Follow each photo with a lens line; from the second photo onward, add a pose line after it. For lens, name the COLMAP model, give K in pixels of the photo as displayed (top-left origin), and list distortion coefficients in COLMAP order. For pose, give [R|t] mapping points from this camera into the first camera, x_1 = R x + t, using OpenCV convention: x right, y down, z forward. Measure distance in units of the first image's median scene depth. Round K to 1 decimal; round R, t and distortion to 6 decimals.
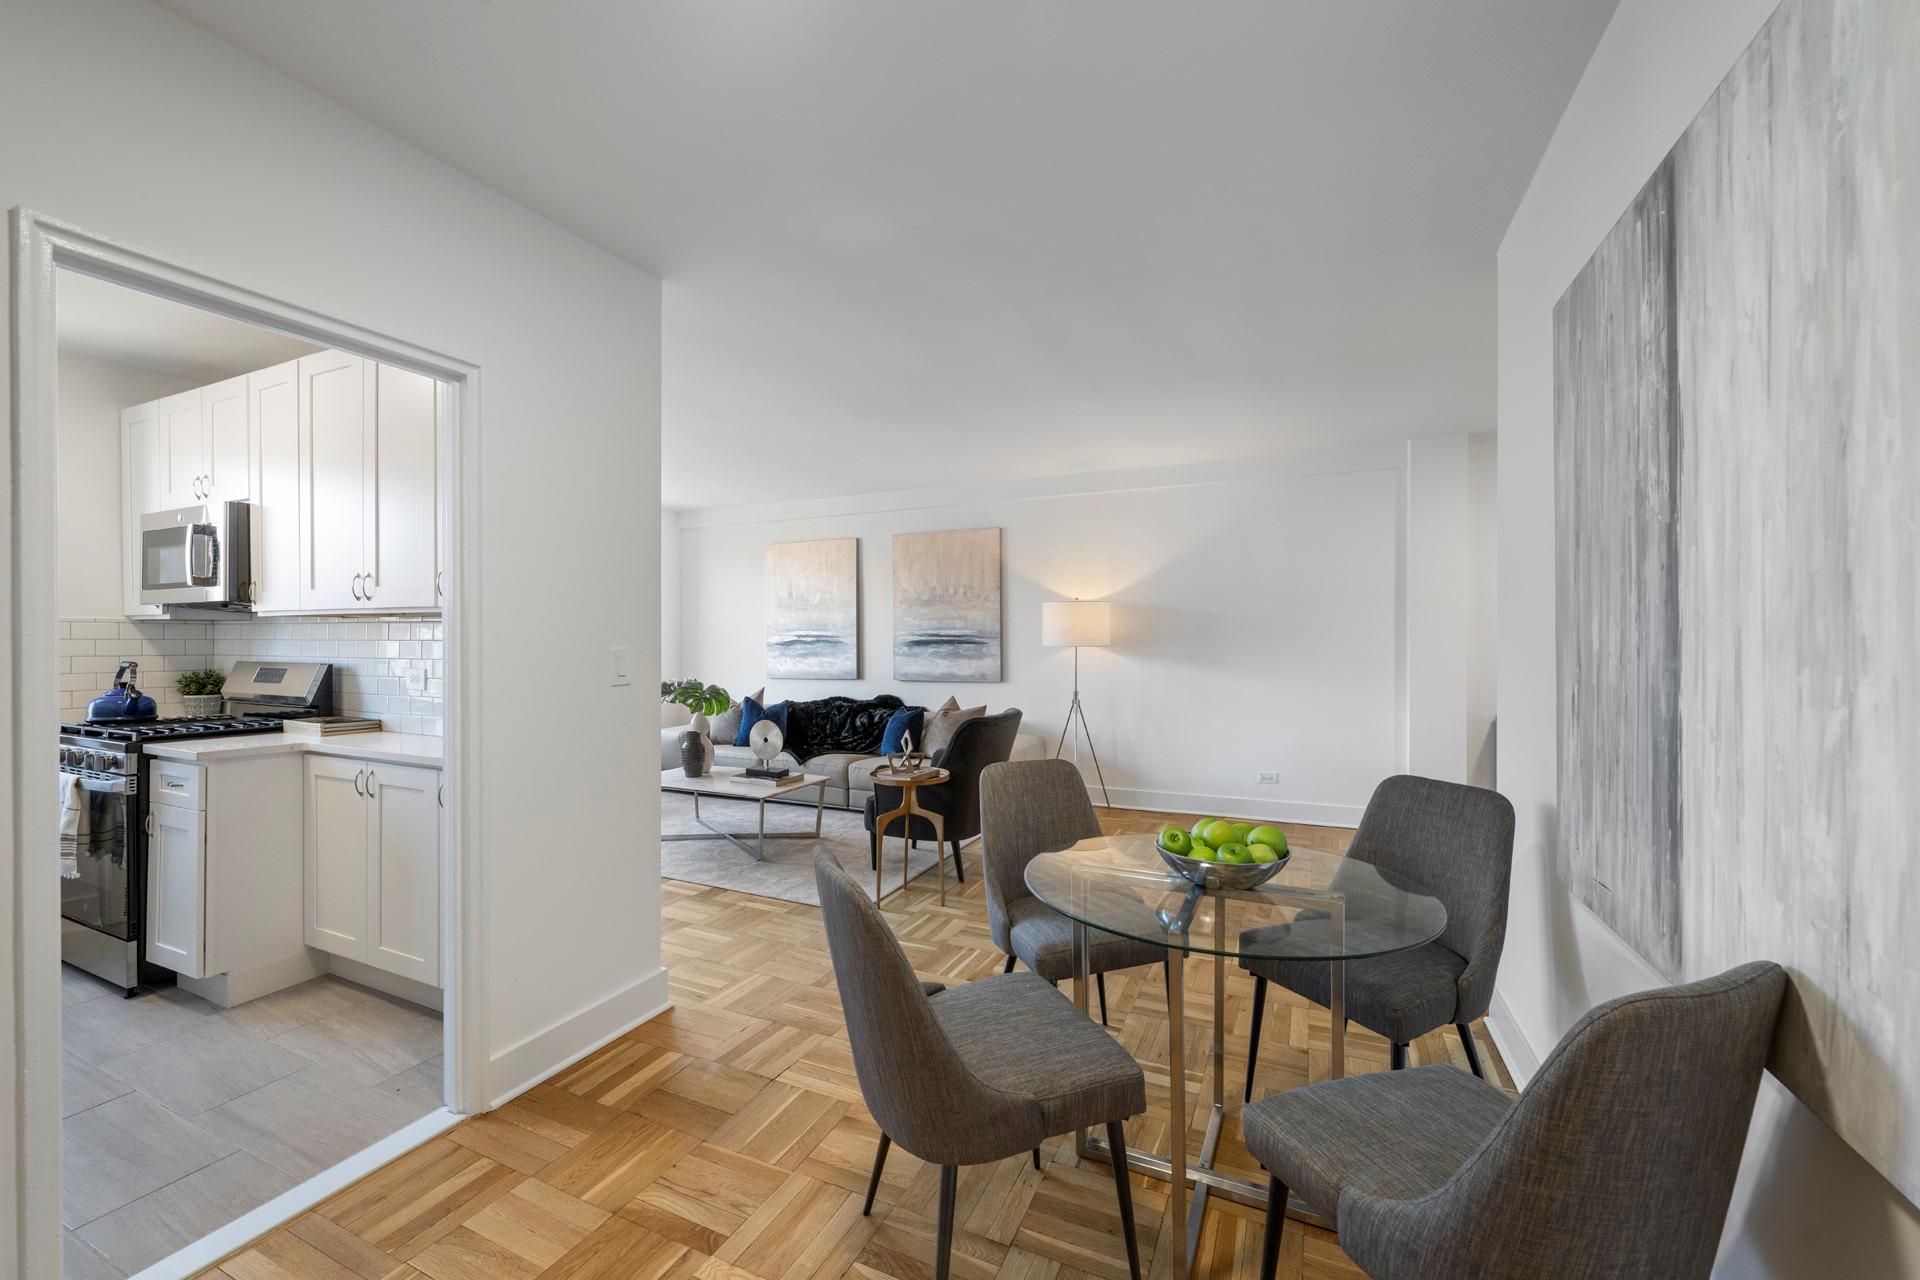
lens RADIAL K [[767.5, 0, 960.0], [0, 767.5, 640.0], [0, 0, 1]] dist [-0.000177, -0.000120]
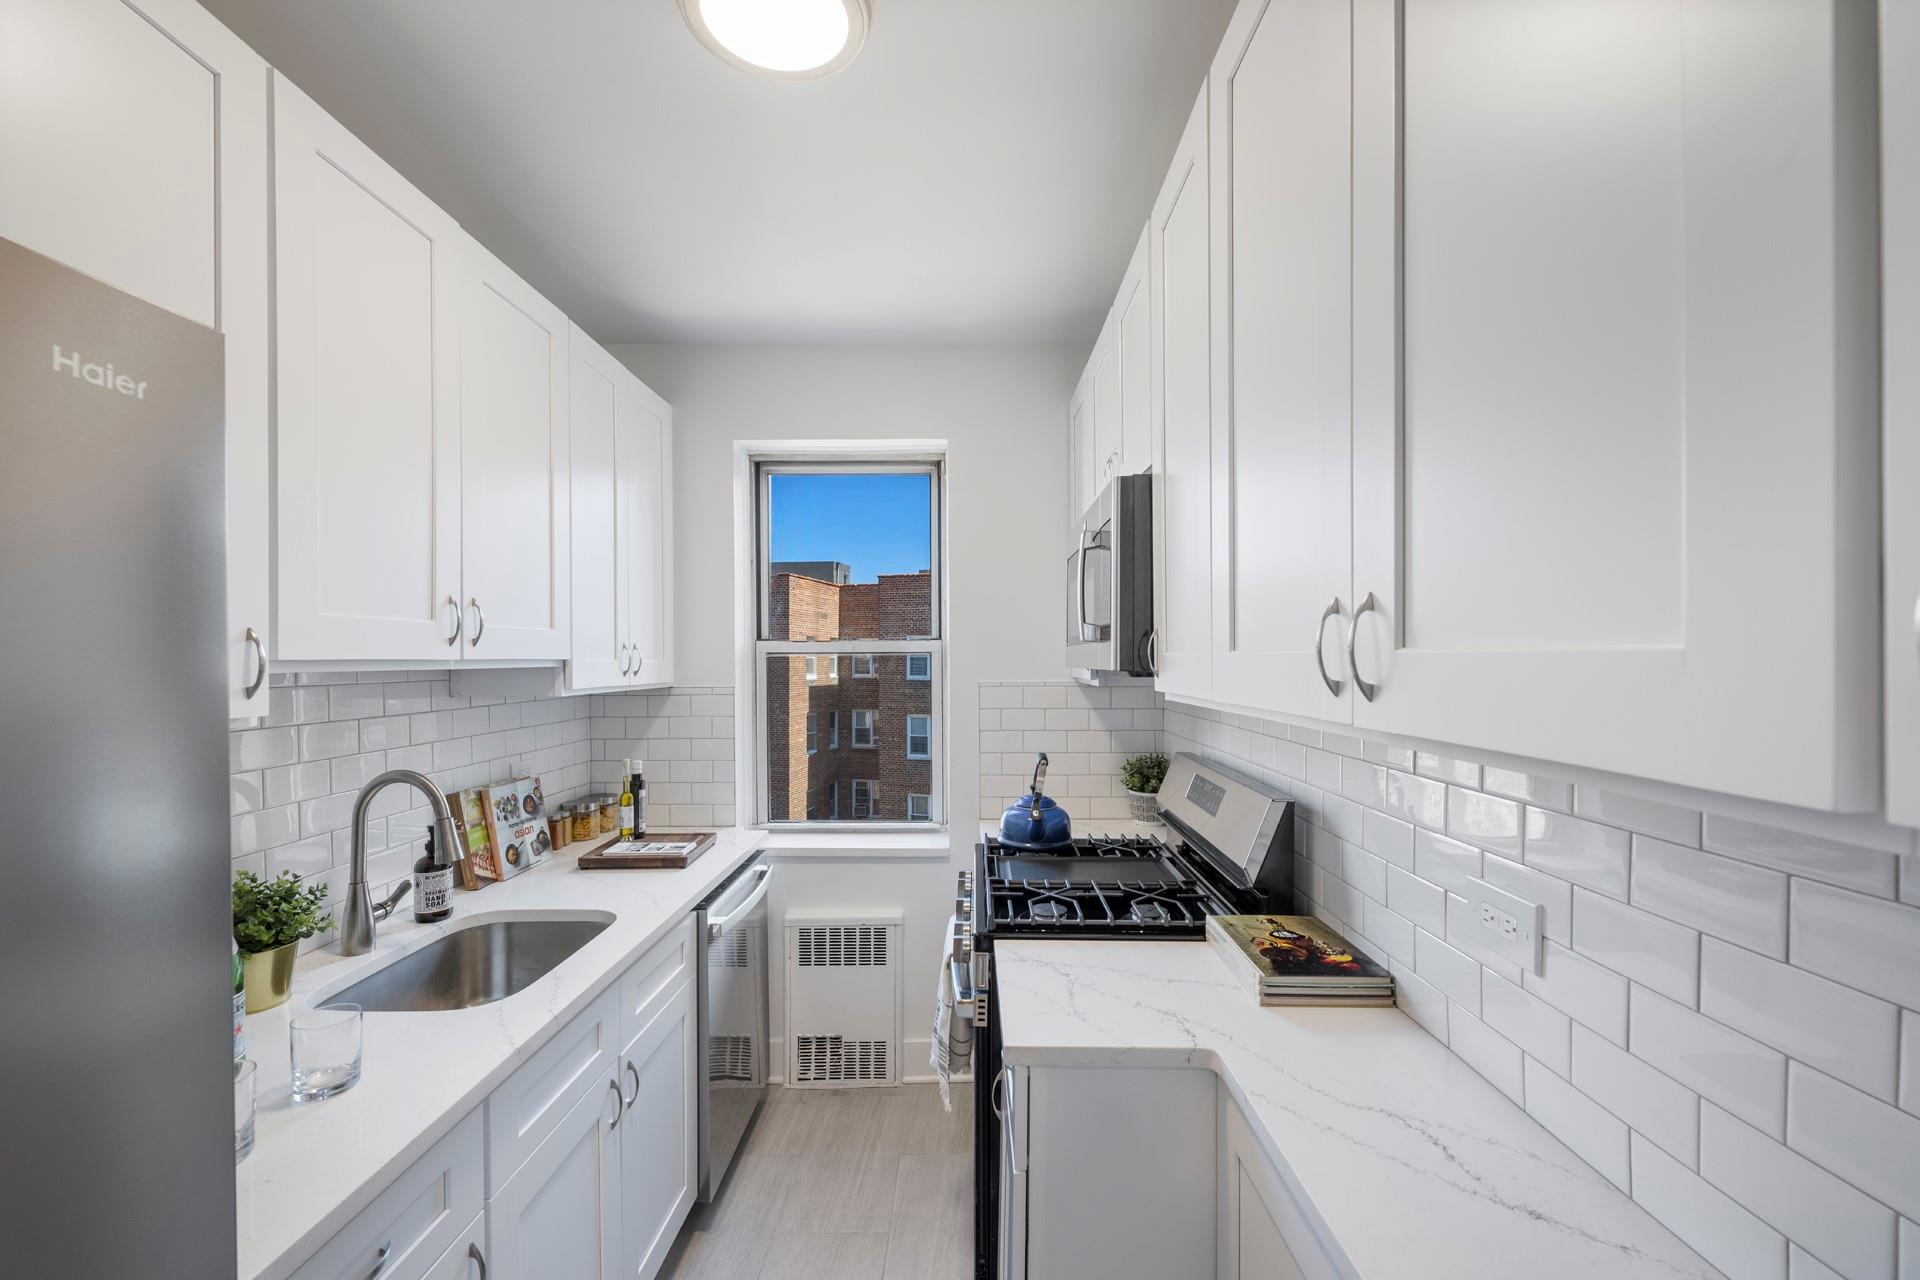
lens RADIAL K [[751.5, 0, 956.0], [0, 751.5, 663.2], [0, 0, 1]] dist [-0.000317, -0.000049]
pose [[0.406799, 0.005210, -0.913503, -0.492237], [0.000558, 0.999982, 0.005951, -0.054225], [0.913518, -0.002931, 0.406789, 0.635580]]
